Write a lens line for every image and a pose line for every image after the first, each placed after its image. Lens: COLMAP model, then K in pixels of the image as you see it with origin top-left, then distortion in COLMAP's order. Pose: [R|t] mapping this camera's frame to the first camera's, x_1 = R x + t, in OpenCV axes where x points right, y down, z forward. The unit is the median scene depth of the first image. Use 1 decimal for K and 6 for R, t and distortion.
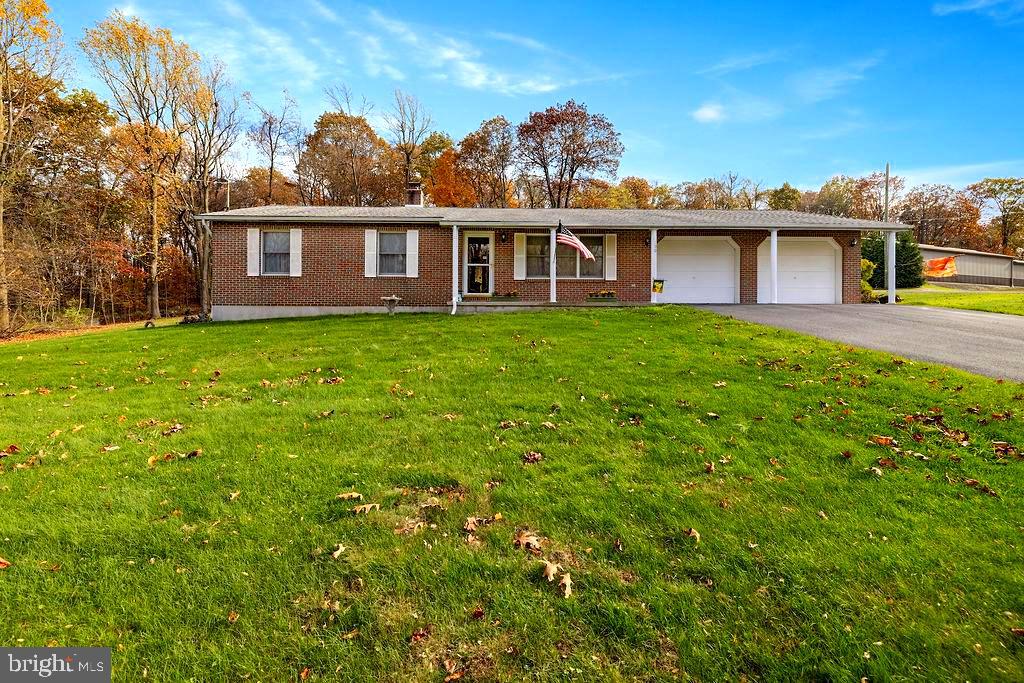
lens RADIAL K [[431.9, 0, 508.8], [0, 431.9, 312.3], [0, 0, 1]] dist [0.001190, -0.000219]
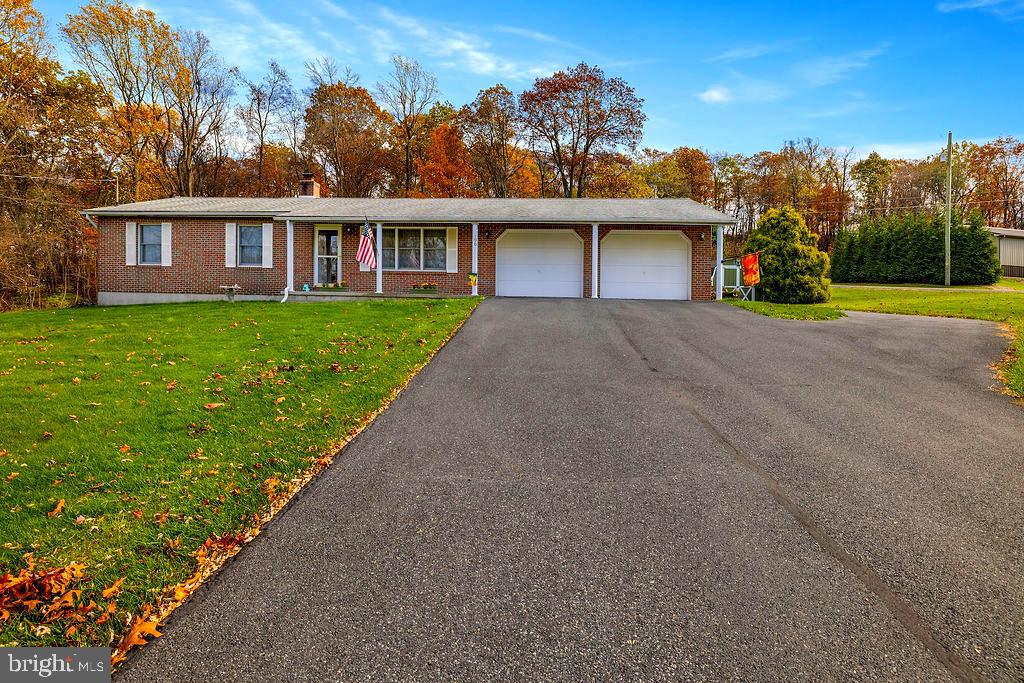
lens RADIAL K [[521.6, 0, 512.7], [0, 521.6, 310.3], [0, 0, 1]] dist [-0.005658, 0.000330]
pose [[0.993186, 0.018661, -0.115034, 0.164364], [-0.018357, 0.999825, 0.003702, 0.002189], [0.115083, -0.001565, 0.993355, -0.063384]]
